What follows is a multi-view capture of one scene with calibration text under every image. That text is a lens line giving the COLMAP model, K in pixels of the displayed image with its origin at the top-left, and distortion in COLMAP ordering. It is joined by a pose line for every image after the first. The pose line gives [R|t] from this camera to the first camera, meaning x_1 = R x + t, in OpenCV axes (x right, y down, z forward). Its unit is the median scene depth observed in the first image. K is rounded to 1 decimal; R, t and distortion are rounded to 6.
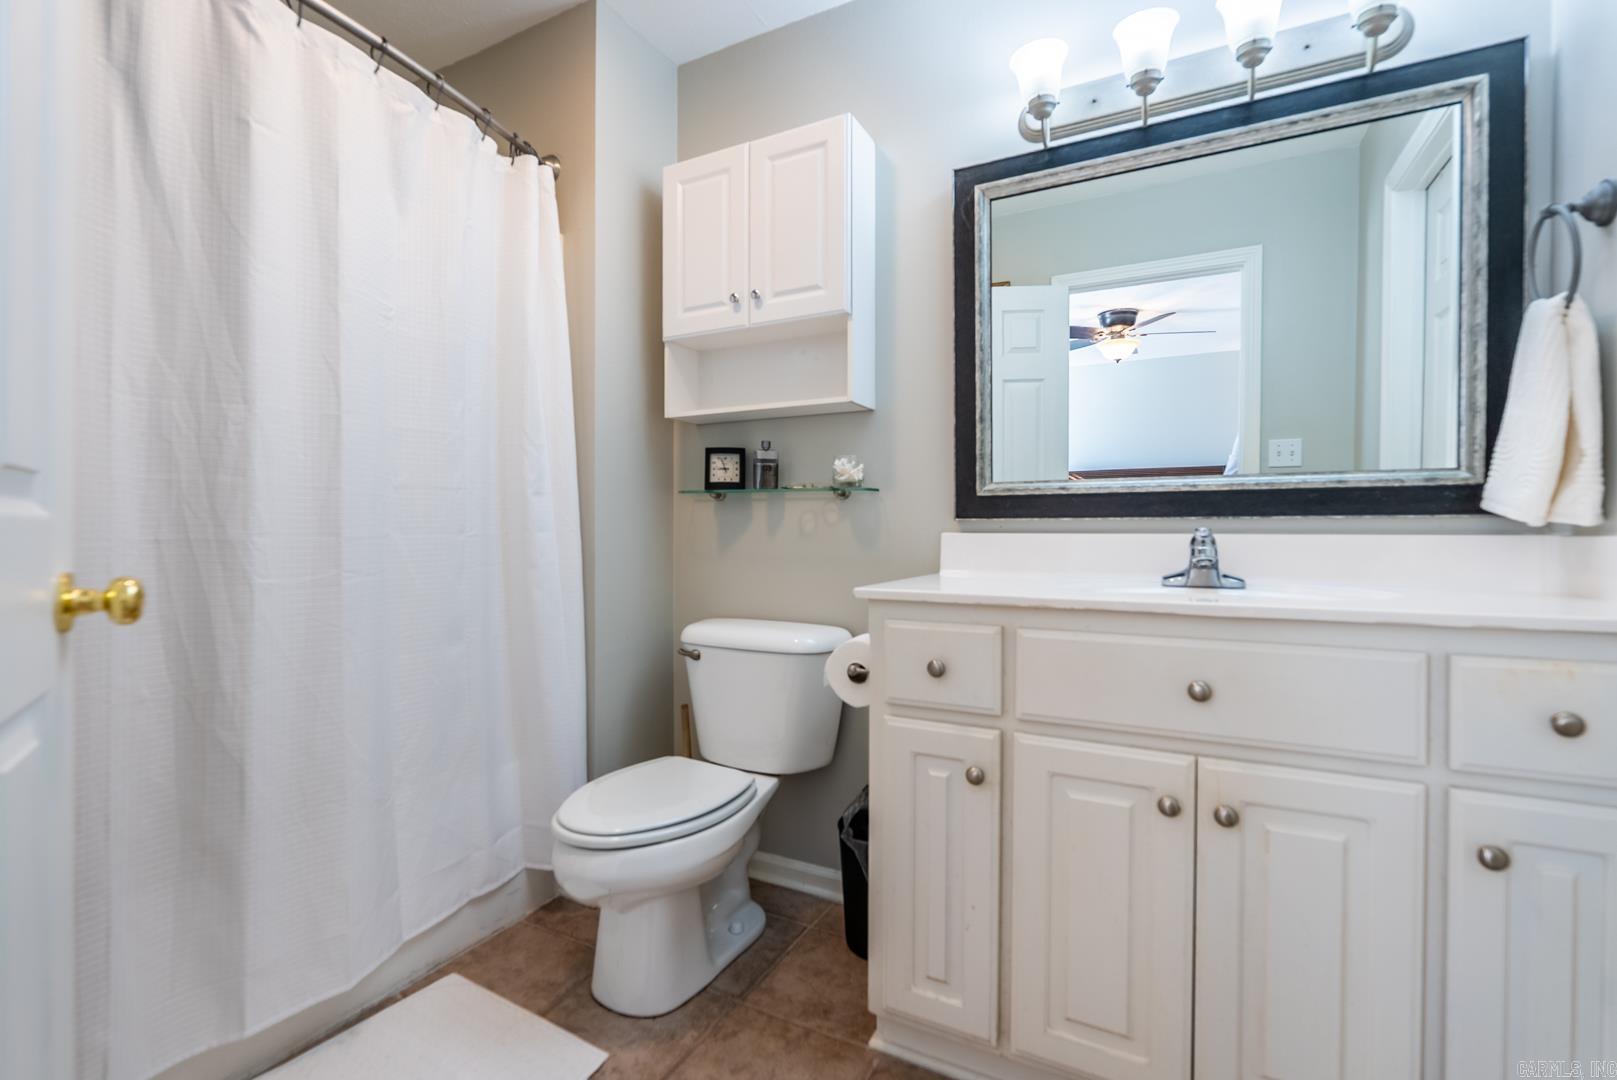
lens RADIAL K [[717.8, 0, 809.6], [0, 717.8, 542.5], [0, 0, 1]] dist [-0.004455, -0.000278]
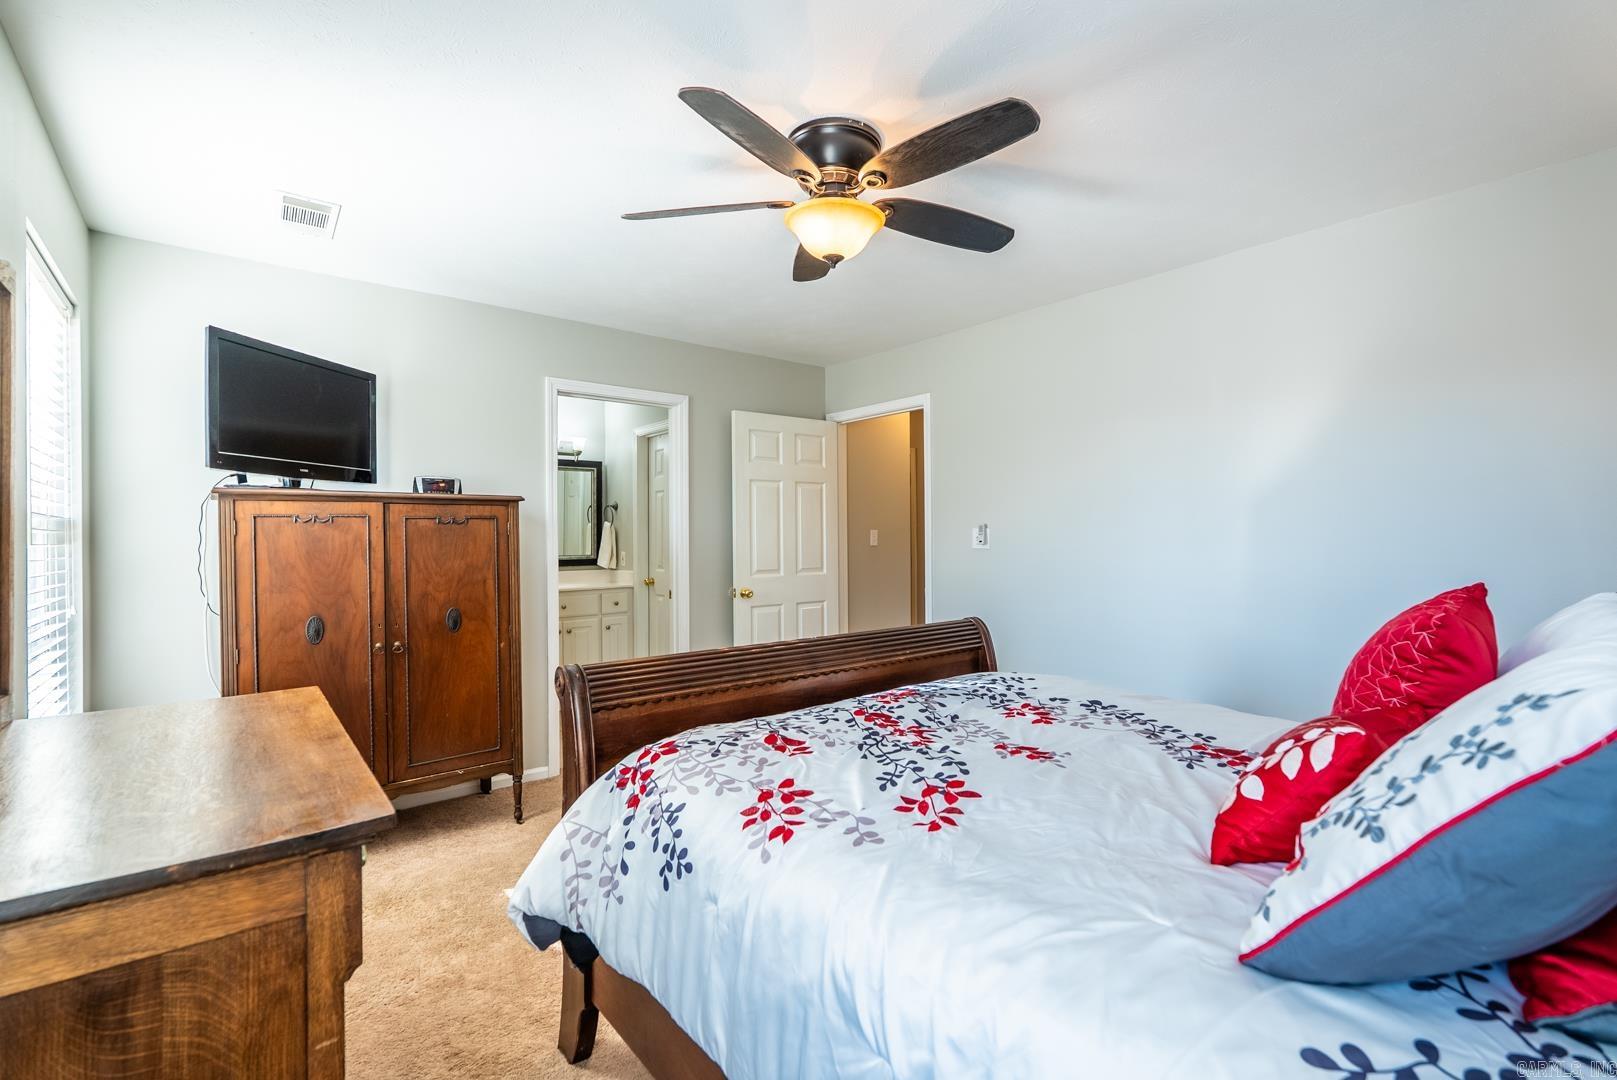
lens RADIAL K [[717.8, 0, 807.2], [0, 717.8, 539.6], [0, 0, 1]] dist [-0.004455, -0.000278]
pose [[0.391329, -0.007826, 0.920217, -3.145889], [0.012051, 0.999922, 0.003379, -0.235840], [-0.920172, 0.009768, 0.391393, -2.325532]]
